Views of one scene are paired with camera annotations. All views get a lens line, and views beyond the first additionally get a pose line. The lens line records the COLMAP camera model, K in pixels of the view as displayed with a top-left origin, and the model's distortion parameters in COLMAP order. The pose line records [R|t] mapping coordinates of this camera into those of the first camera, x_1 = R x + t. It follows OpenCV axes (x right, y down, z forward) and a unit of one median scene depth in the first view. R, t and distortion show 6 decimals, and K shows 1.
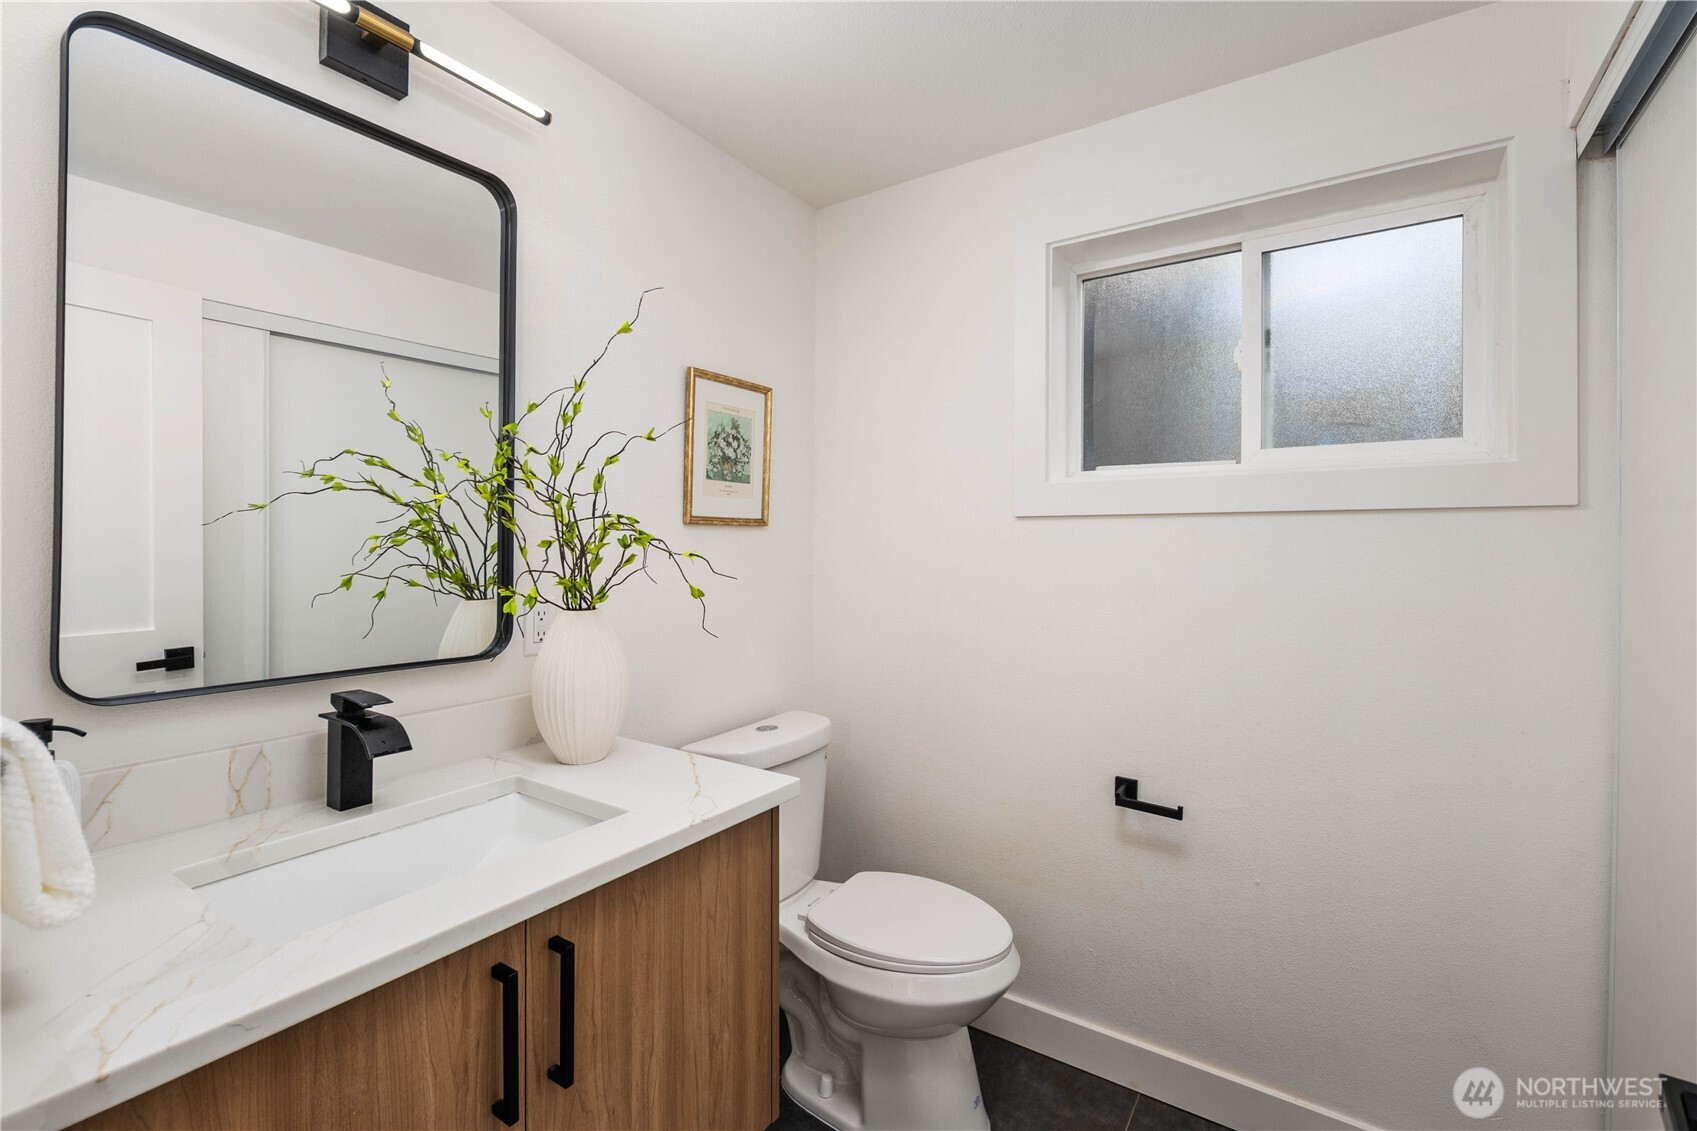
lens RADIAL K [[741.9, 0, 847.8], [0, 741.9, 550.1], [0, 0, 1]] dist [0.002016, -0.000431]
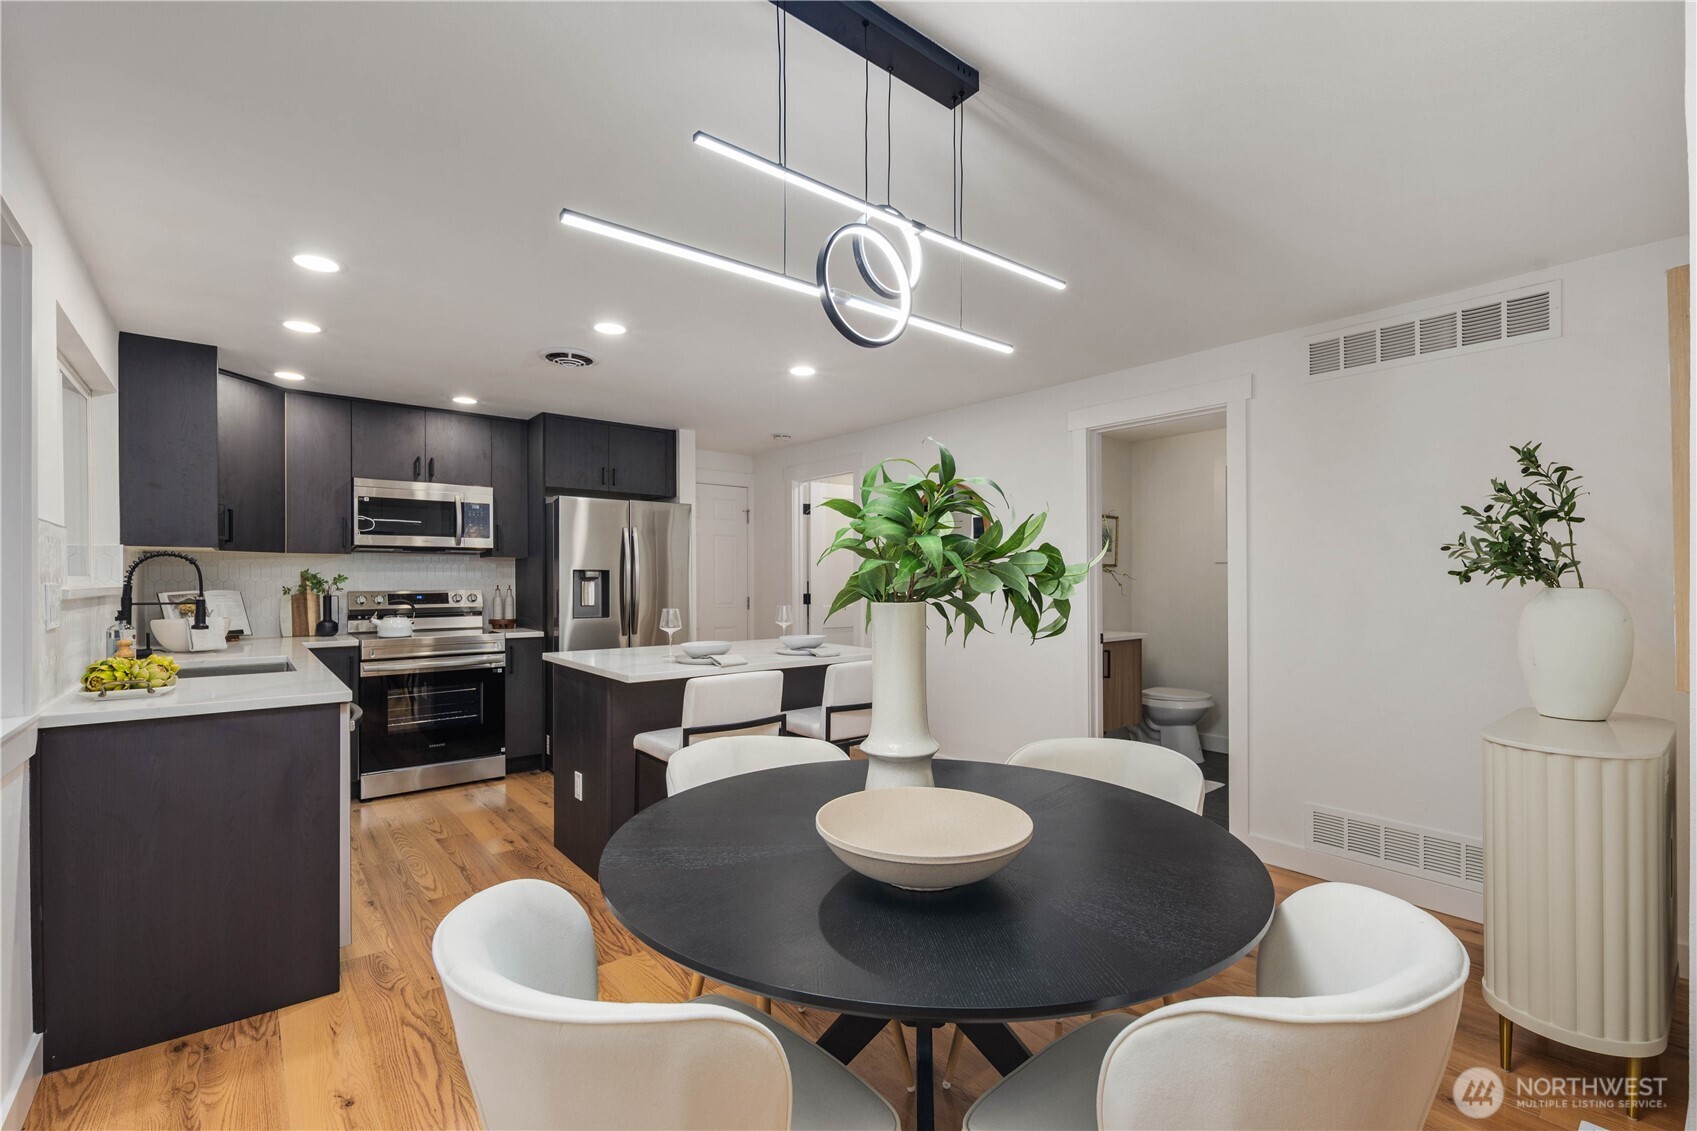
lens RADIAL K [[741.0, 0, 851.4], [0, 741.0, 581.9], [0, 0, 1]] dist [0.003072, -0.000544]
pose [[0.960730, -0.003237, -0.277466, -0.324063], [0.000882, 0.999963, -0.008610, 0.051453], [0.277484, 0.008027, 0.960697, -2.121941]]
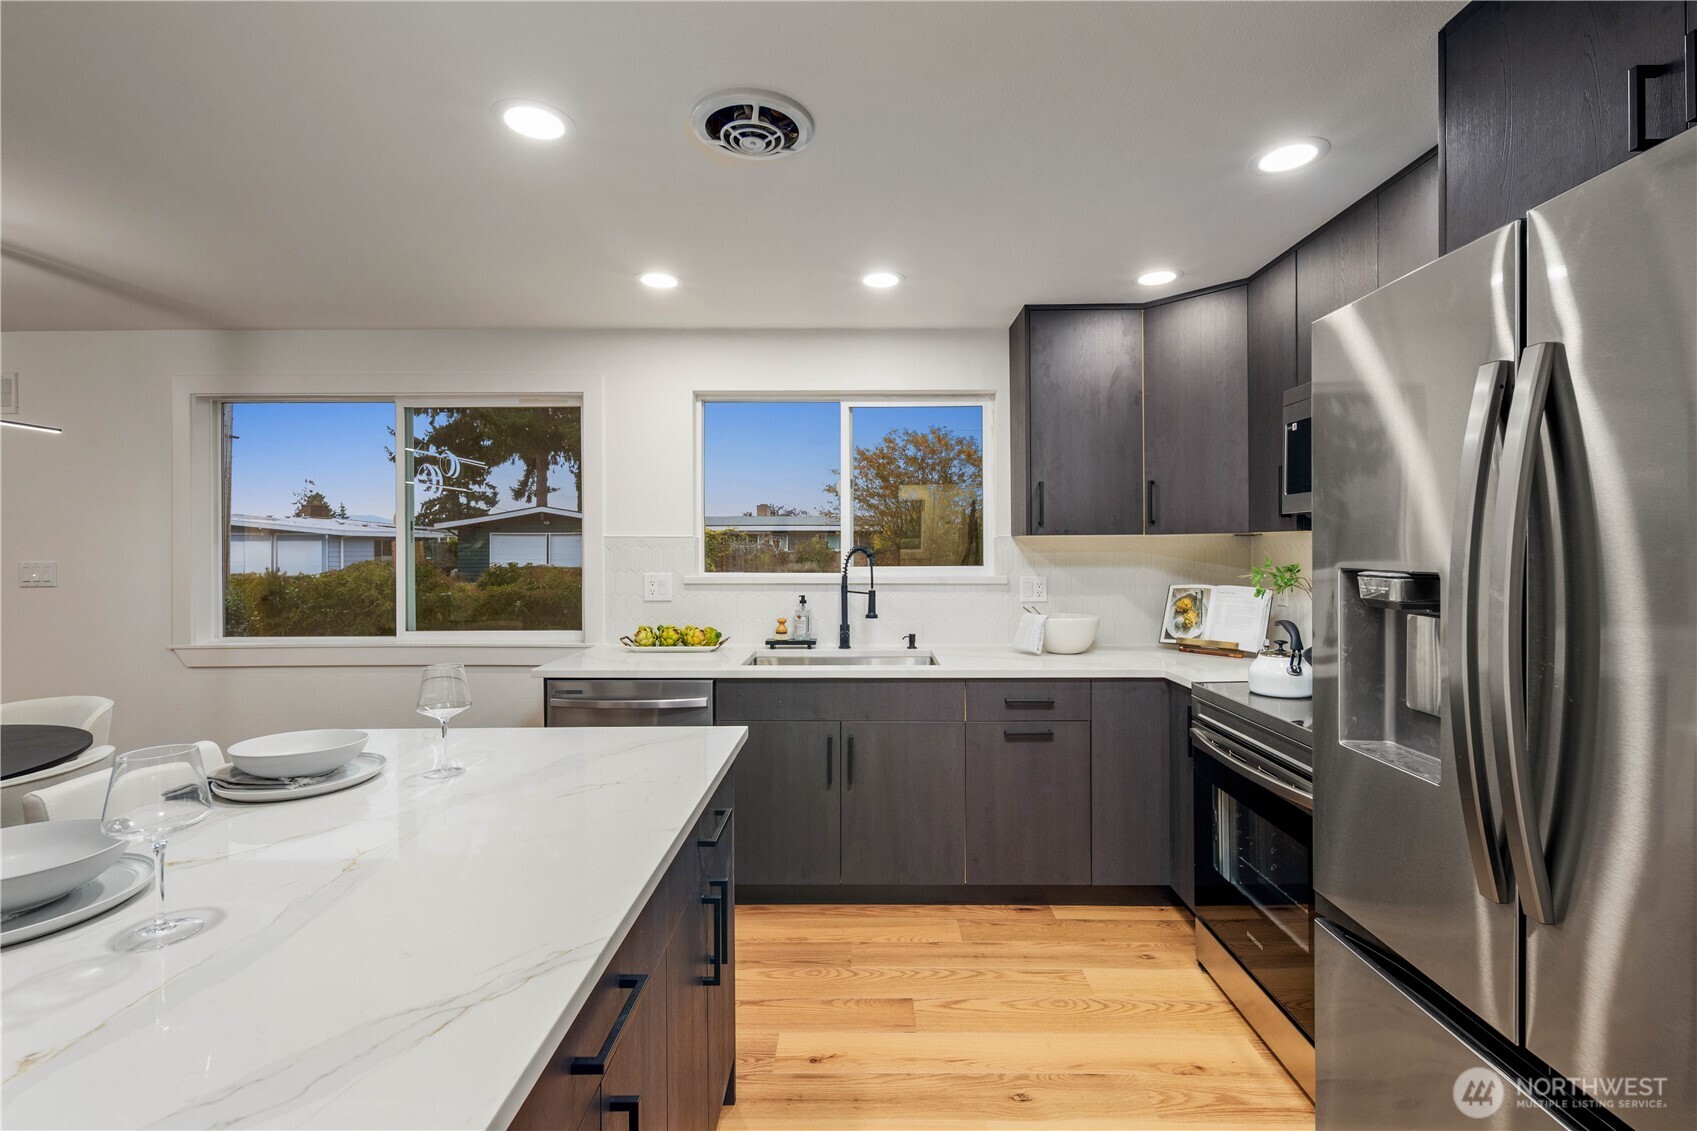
lens RADIAL K [[747.7, 0, 880.0], [0, 747.7, 549.8], [0, 0, 1]] dist [0.001602, -0.000163]
pose [[-0.825312, 0.000716, -0.564677, -1.189472], [-0.007239, 0.999904, 0.011849, -0.039302], [0.564631, 0.013867, -0.825227, 0.442723]]
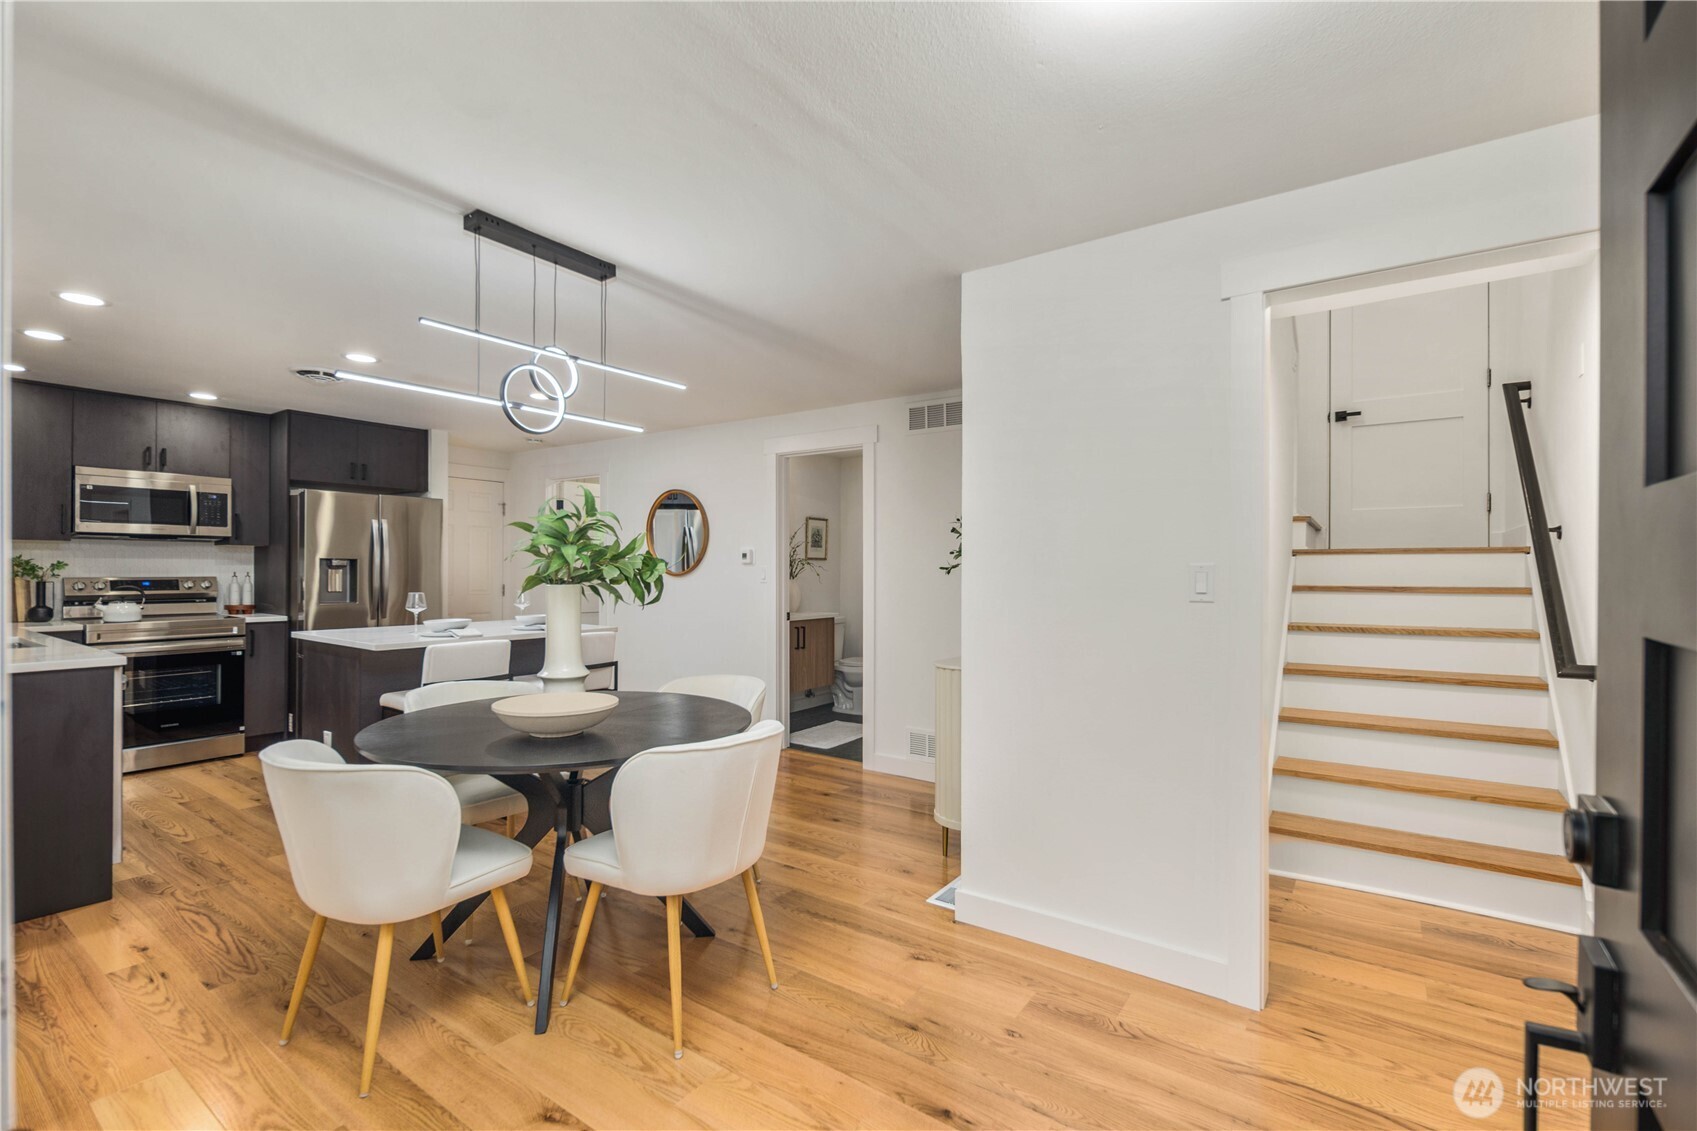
lens RADIAL K [[757.6, 0, 847.7], [0, 757.6, 568.4], [0, 0, 1]] dist [-0.002135, -0.000695]
pose [[0.999830, 0.002598, -0.018263, 0.056116], [-0.002831, 0.999915, -0.012731, 0.054442], [0.018229, 0.012781, 0.999752, -2.702908]]
